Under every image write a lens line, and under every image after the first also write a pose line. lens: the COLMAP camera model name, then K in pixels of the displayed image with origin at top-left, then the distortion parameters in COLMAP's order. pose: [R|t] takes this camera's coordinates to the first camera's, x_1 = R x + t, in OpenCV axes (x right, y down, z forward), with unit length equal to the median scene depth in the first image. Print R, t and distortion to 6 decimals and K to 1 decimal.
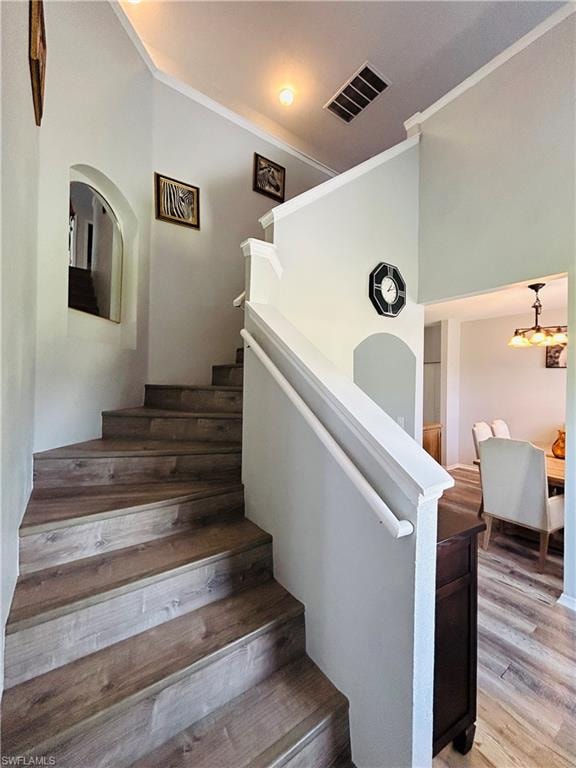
lens RADIAL K [[310.5, 0, 288.0], [0, 310.5, 384.0], [0, 0, 1]] dist [-0.001149, -0.000074]
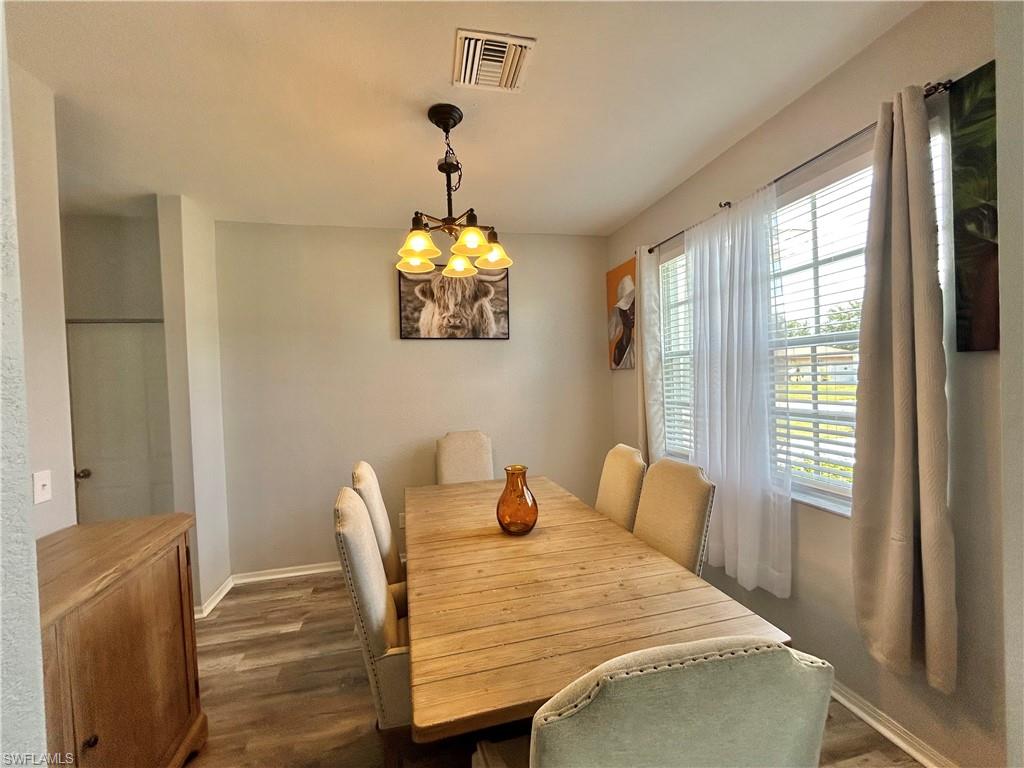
lens RADIAL K [[414.1, 0, 512.0], [0, 414.1, 384.0], [0, 0, 1]] dist [-0.001149, -0.000074]
pose [[0.391201, -0.050030, 0.918944, 0.259611], [0.042820, 0.998429, 0.036129, 0.007617], [-0.919308, 0.025215, 0.392729, 0.563937]]
